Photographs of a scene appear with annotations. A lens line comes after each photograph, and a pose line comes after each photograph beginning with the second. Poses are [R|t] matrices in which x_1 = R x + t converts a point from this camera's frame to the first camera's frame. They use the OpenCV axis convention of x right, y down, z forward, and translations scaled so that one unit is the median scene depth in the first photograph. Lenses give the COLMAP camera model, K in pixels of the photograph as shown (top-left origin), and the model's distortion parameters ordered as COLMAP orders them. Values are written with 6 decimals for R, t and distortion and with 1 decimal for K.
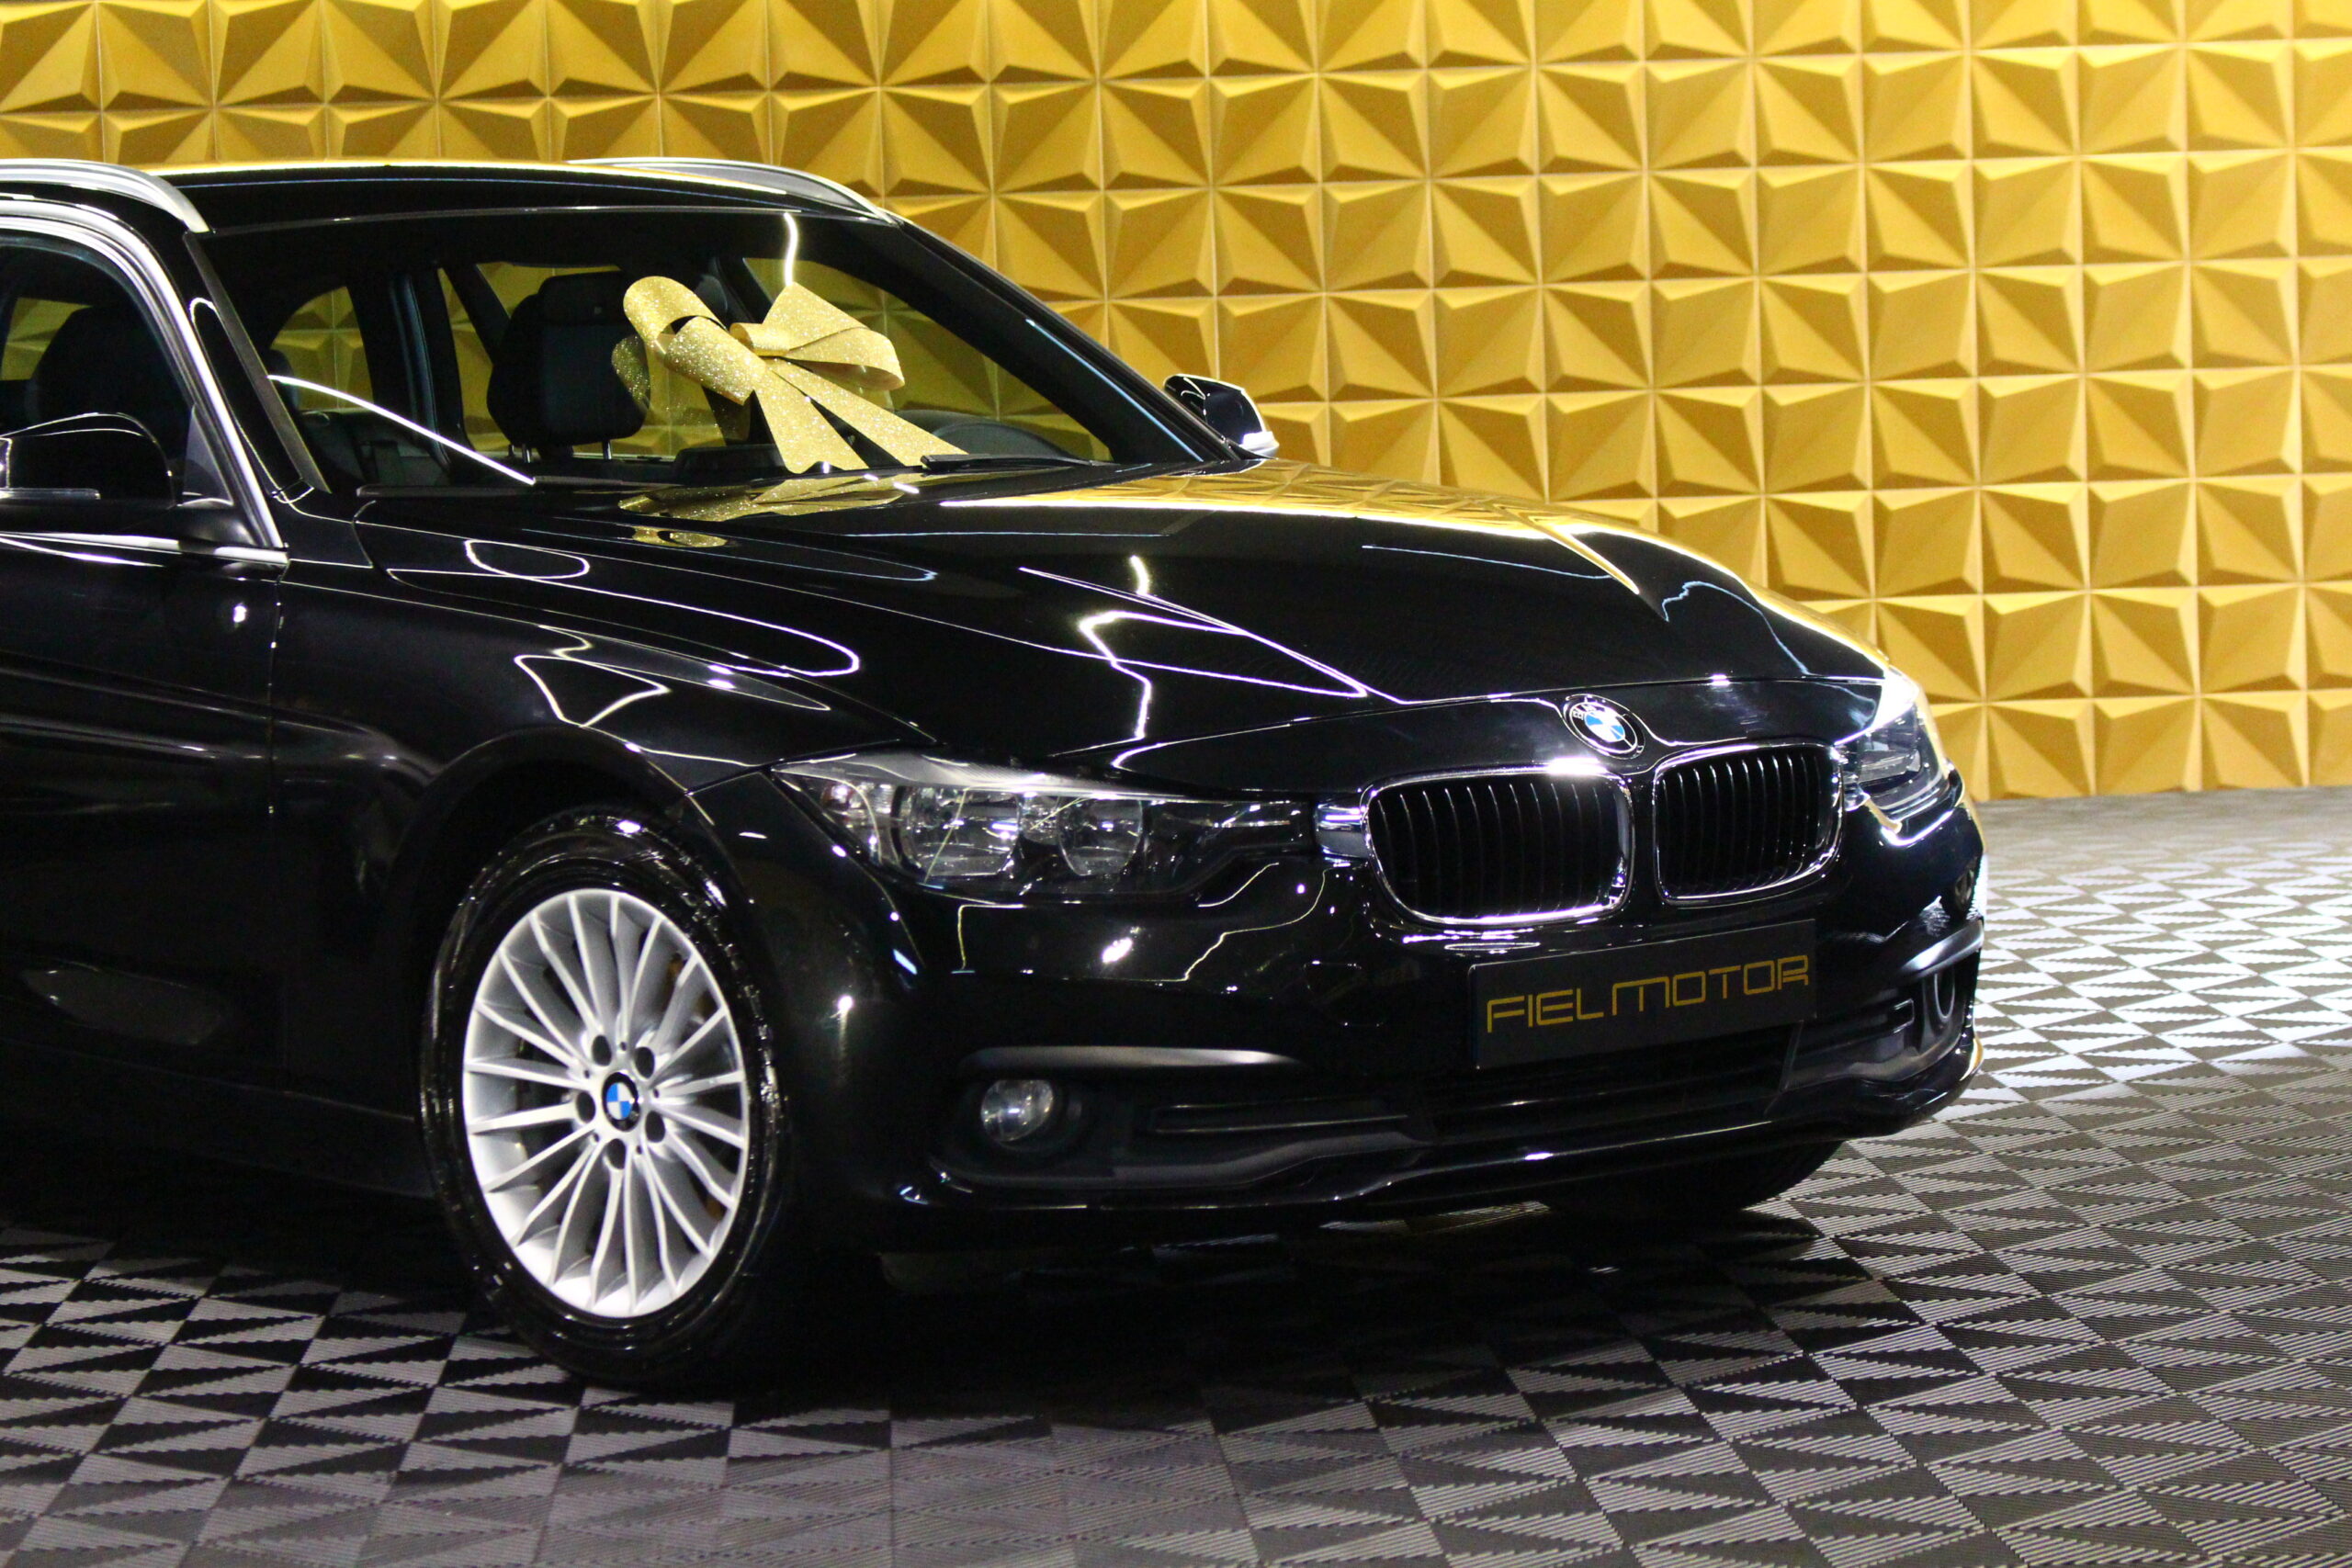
lens RADIAL K [[5797.0, 0, 1191.8], [0, 5797.0, 770.1], [0, 0, 1]] dist [0.021014, 0.000000]
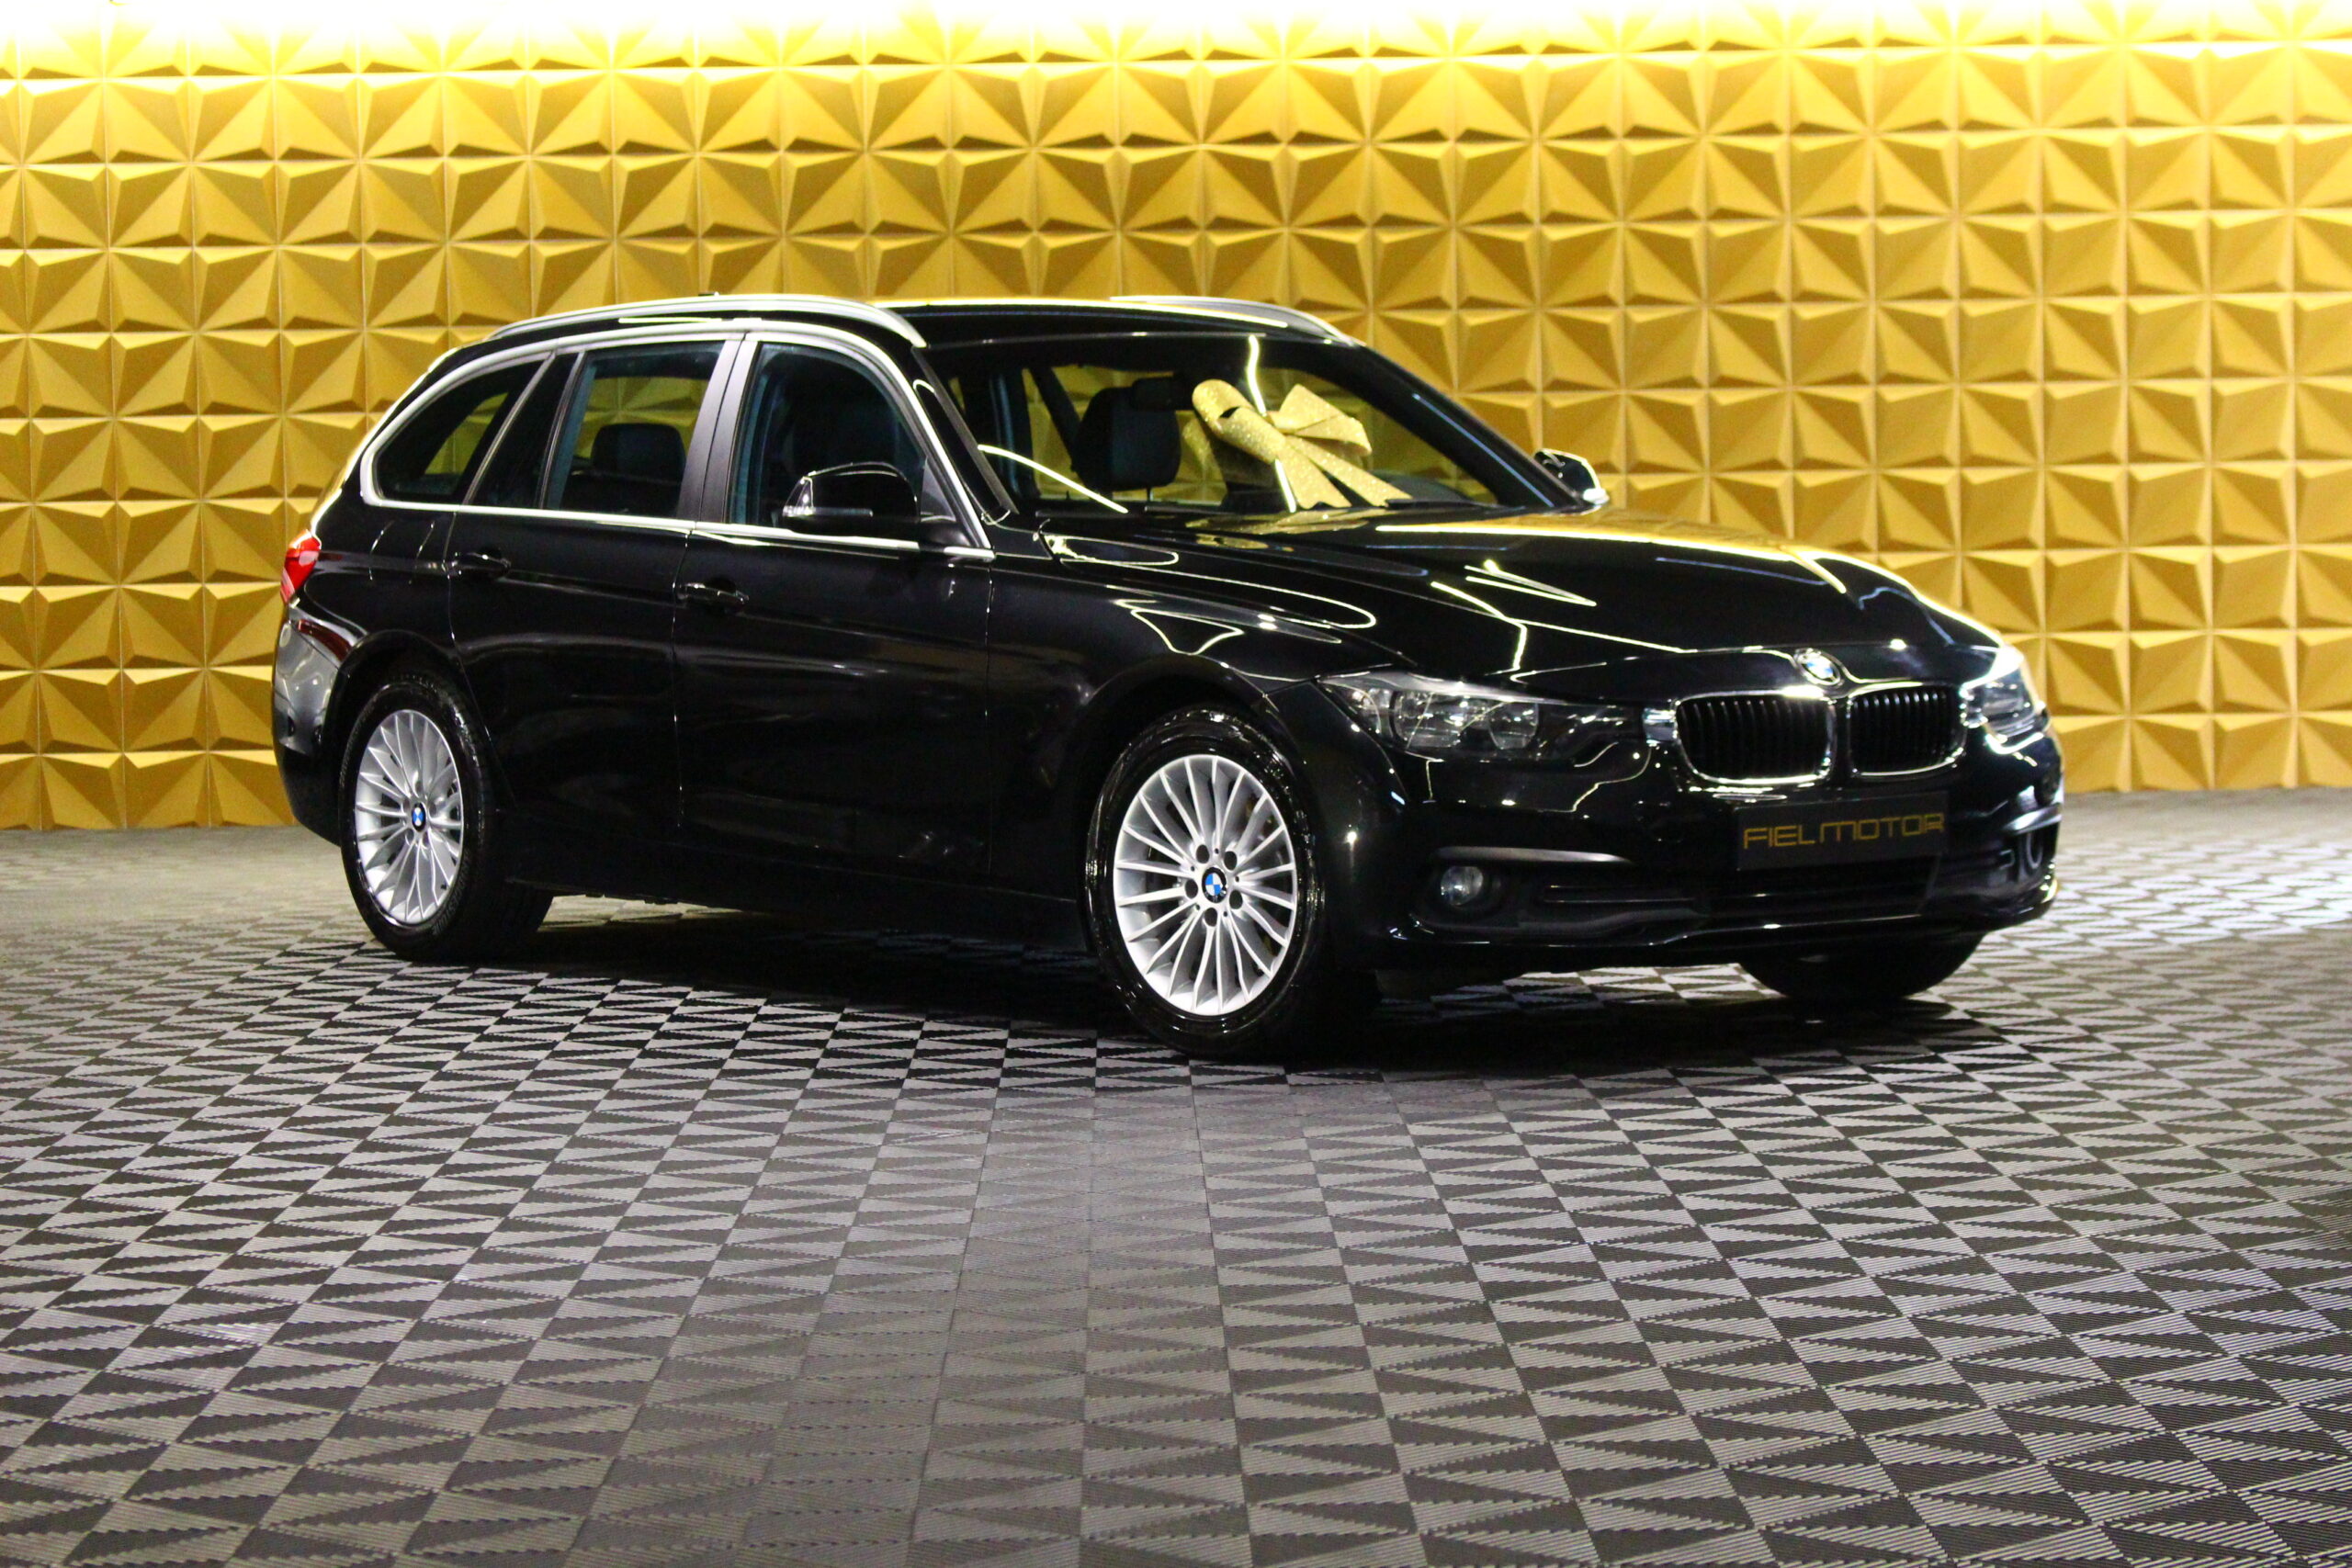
lens RADIAL K [[5797.0, 0, 1171.7], [0, 5797.0, 786.5], [0, 0, 1]] dist [0.021014, 0.000000]
pose [[0.998749, 0.020547, -0.045594, -0.035378], [-0.021035, 0.999726, -0.010253, 0.045454], [0.045371, 0.011200, 0.998907, -0.628181]]
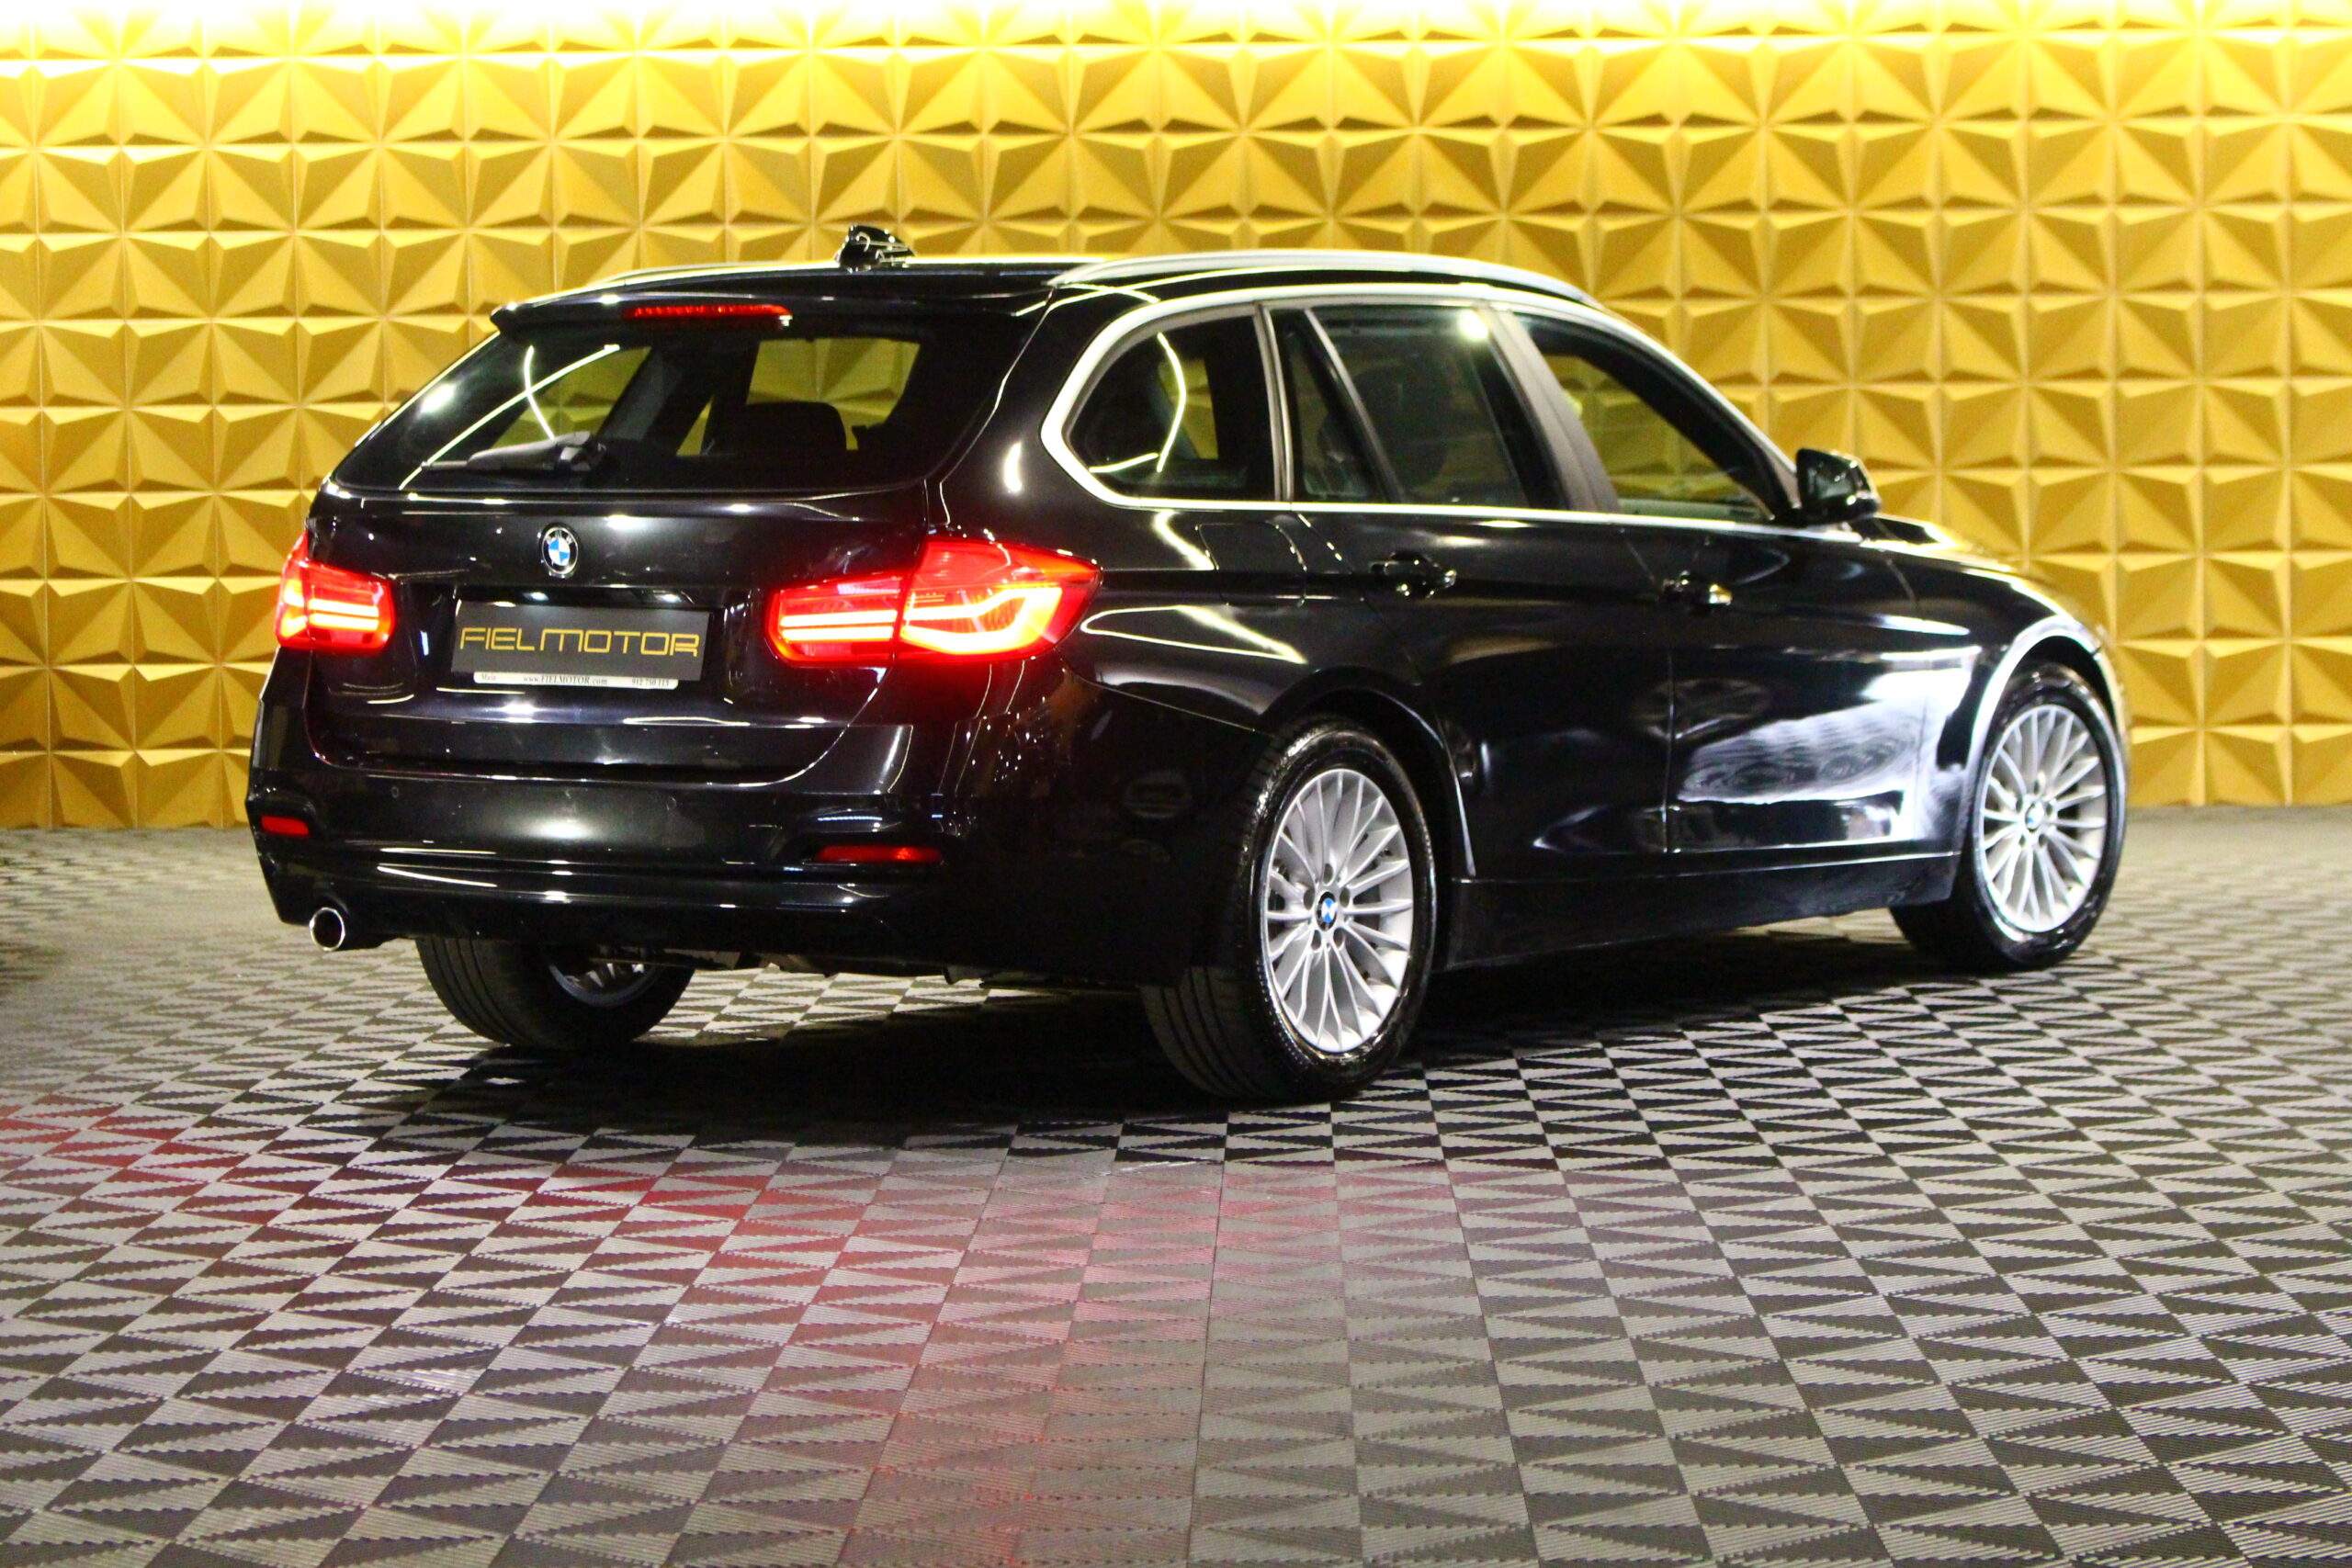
lens RADIAL K [[5797.0, 0, 1156.7], [0, 5797.0, 783.6], [0, 0, 1]] dist [0.021014, 0.000000]
pose [[0.996627, 0.027598, -0.077291, -0.057177], [-0.028415, 0.999551, -0.009490, 0.042335], [0.076994, 0.011654, 0.996963, -0.548815]]
